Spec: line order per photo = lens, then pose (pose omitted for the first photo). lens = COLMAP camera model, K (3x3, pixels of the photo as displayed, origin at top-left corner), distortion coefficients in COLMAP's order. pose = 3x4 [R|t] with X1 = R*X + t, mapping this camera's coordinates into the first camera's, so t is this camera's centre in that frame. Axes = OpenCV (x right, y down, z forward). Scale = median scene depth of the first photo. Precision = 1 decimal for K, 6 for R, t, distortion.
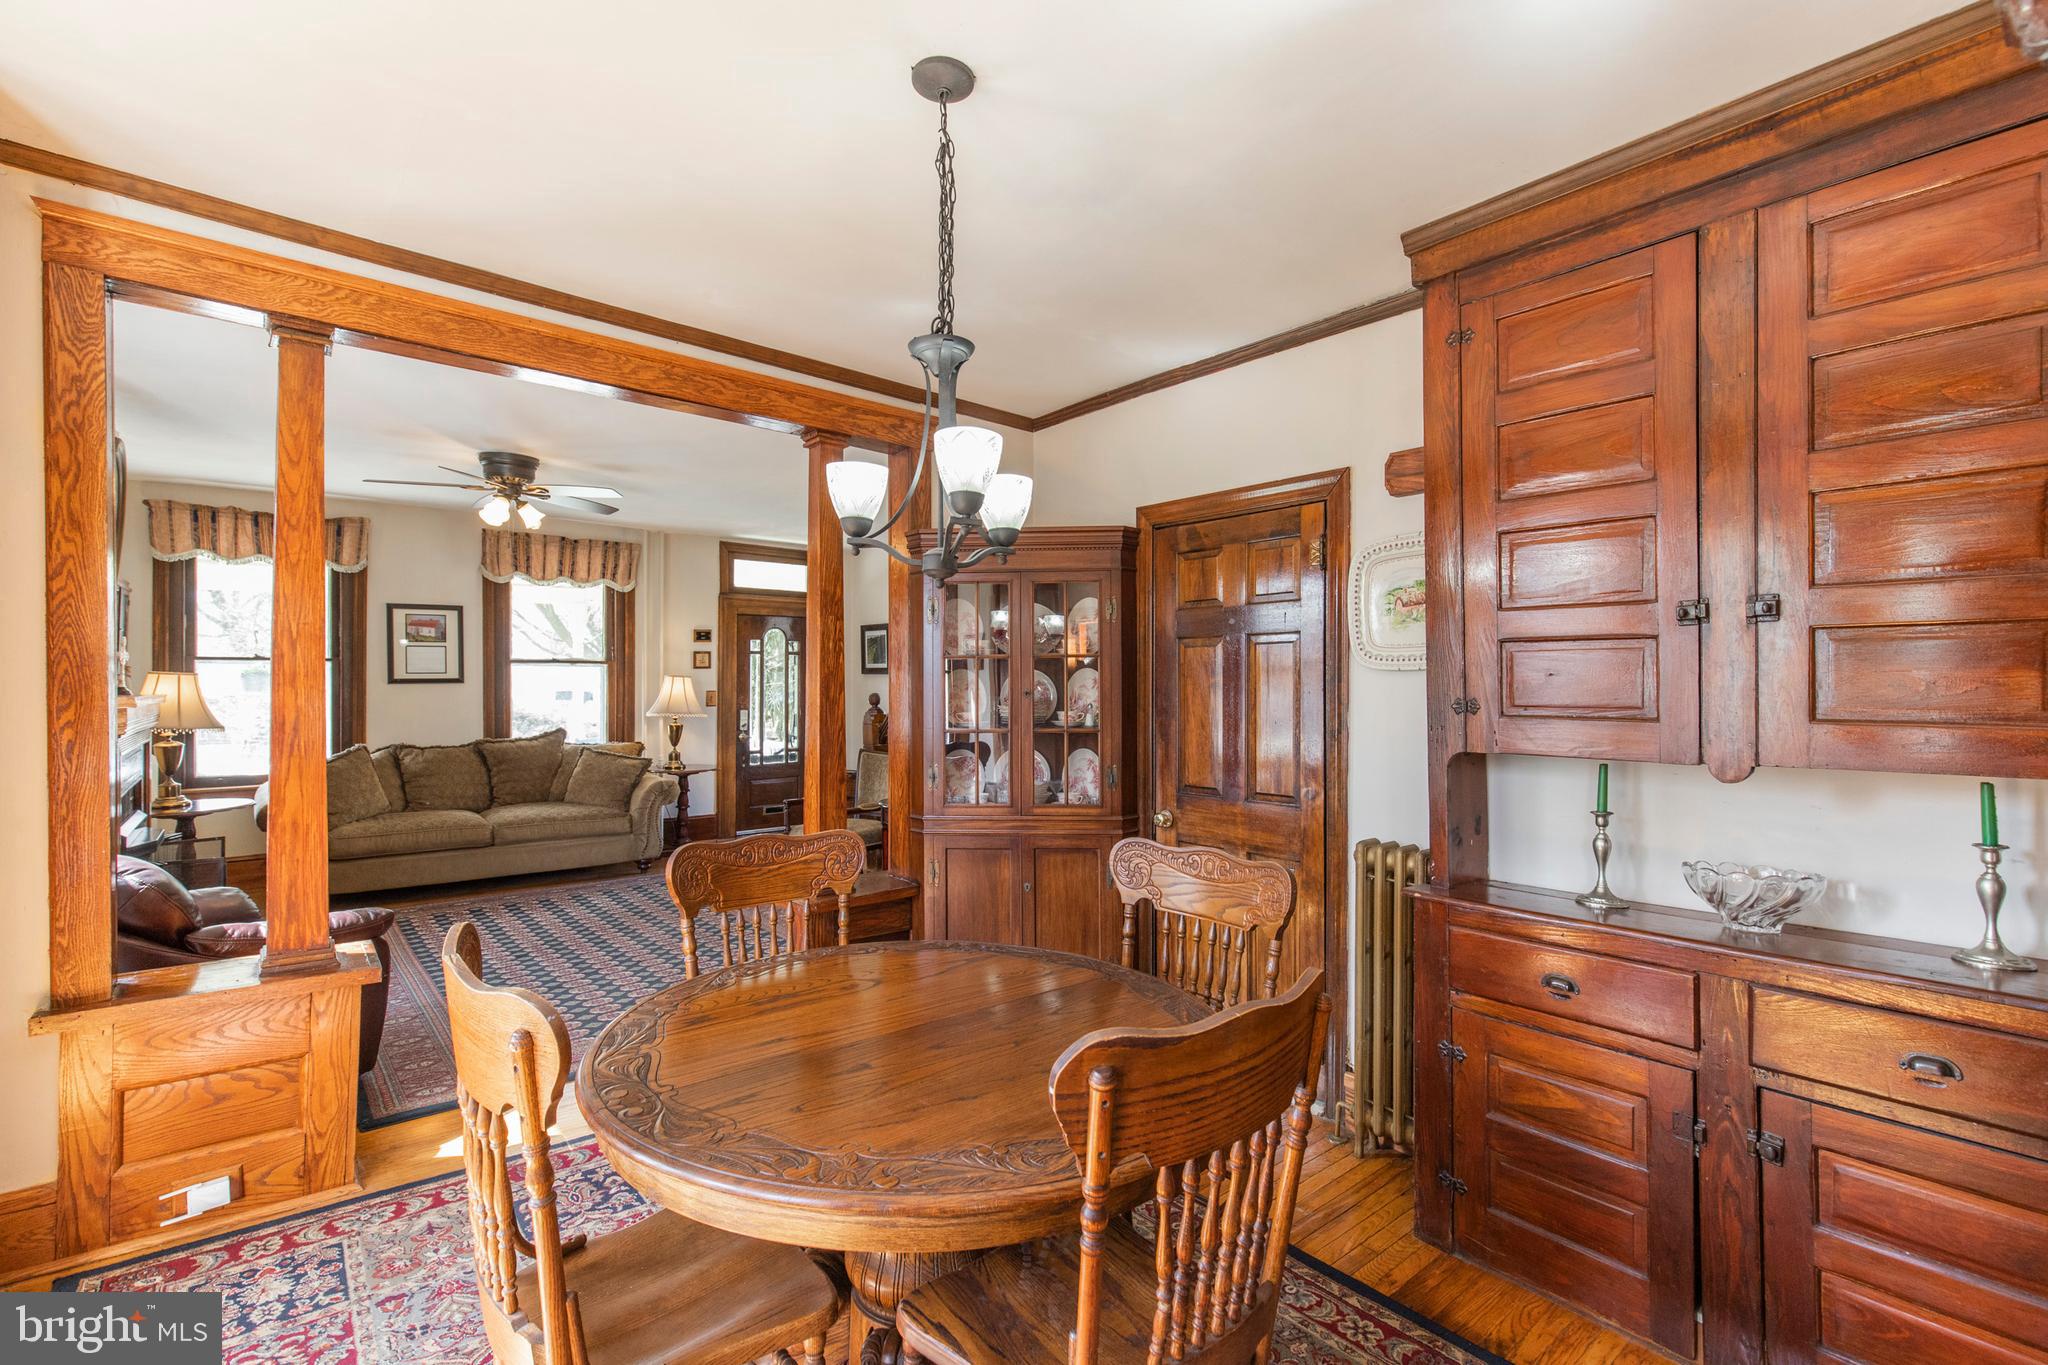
lens RADIAL K [[929.4, 0, 1017.9], [0, 929.4, 685.2], [0, 0, 1]] dist [0.008339, -0.000713]
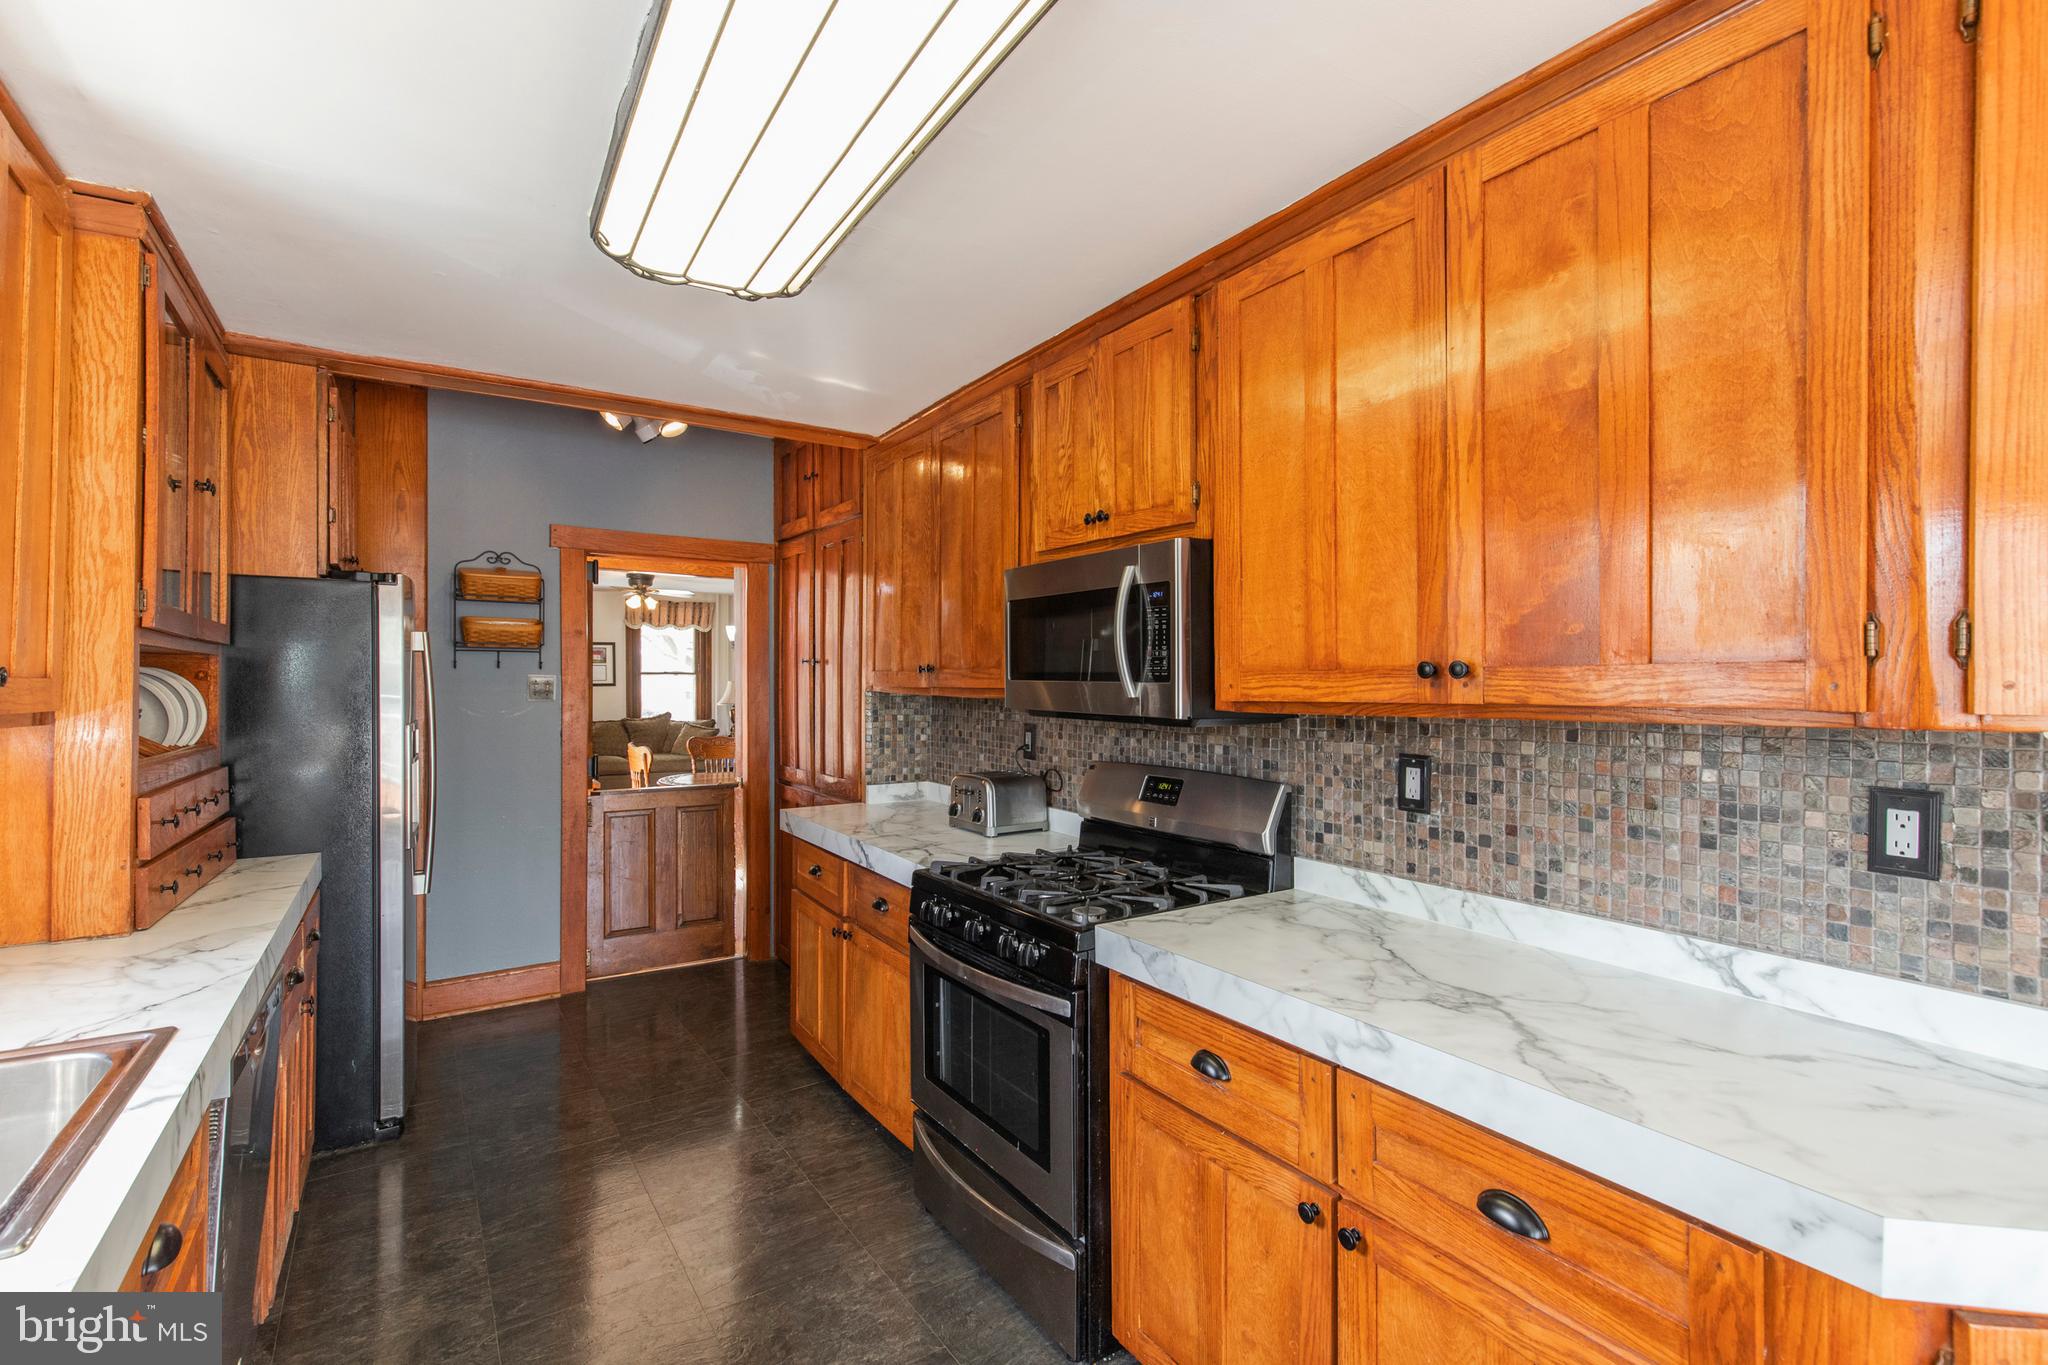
lens RADIAL K [[929.4, 0, 1032.0], [0, 929.4, 687.9], [0, 0, 1]] dist [0.008339, -0.000713]
pose [[0.994943, -0.001667, -0.100428, 0.368618], [0.001101, 0.999983, -0.005696, 0.012055], [0.100436, 0.005556, 0.994928, -0.677916]]
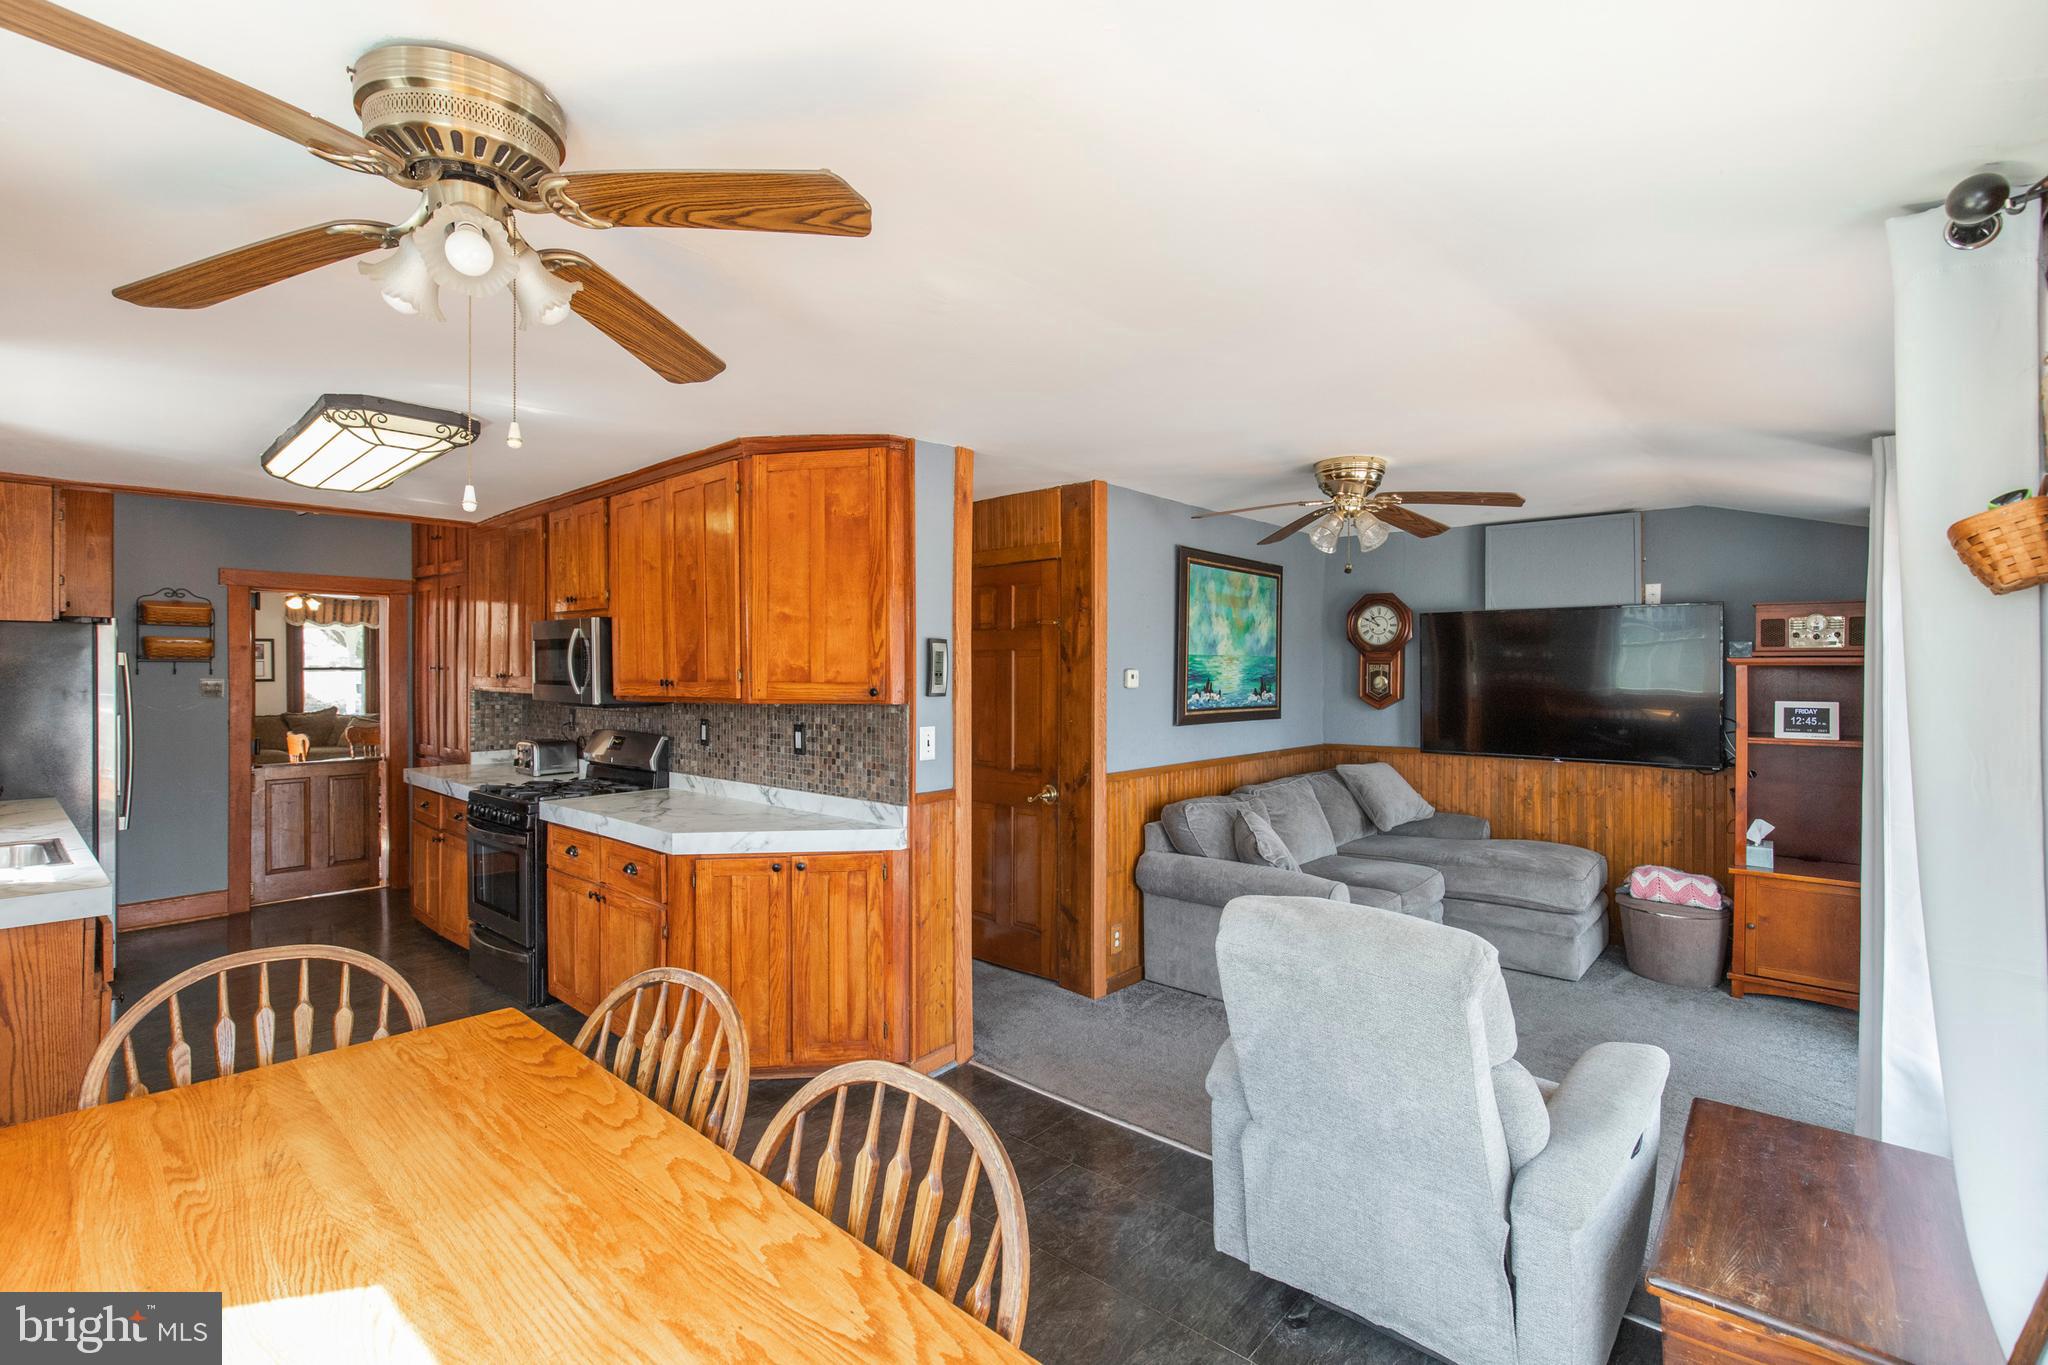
lens RADIAL K [[929.4, 0, 1007.9], [0, 929.4, 672.6], [0, 0, 1]] dist [0.008339, -0.000713]
pose [[0.989506, -0.006301, 0.144352, 0.549717], [0.007712, 0.999928, -0.009215, 0.007626], [-0.144284, 0.010231, 0.989483, -0.995345]]
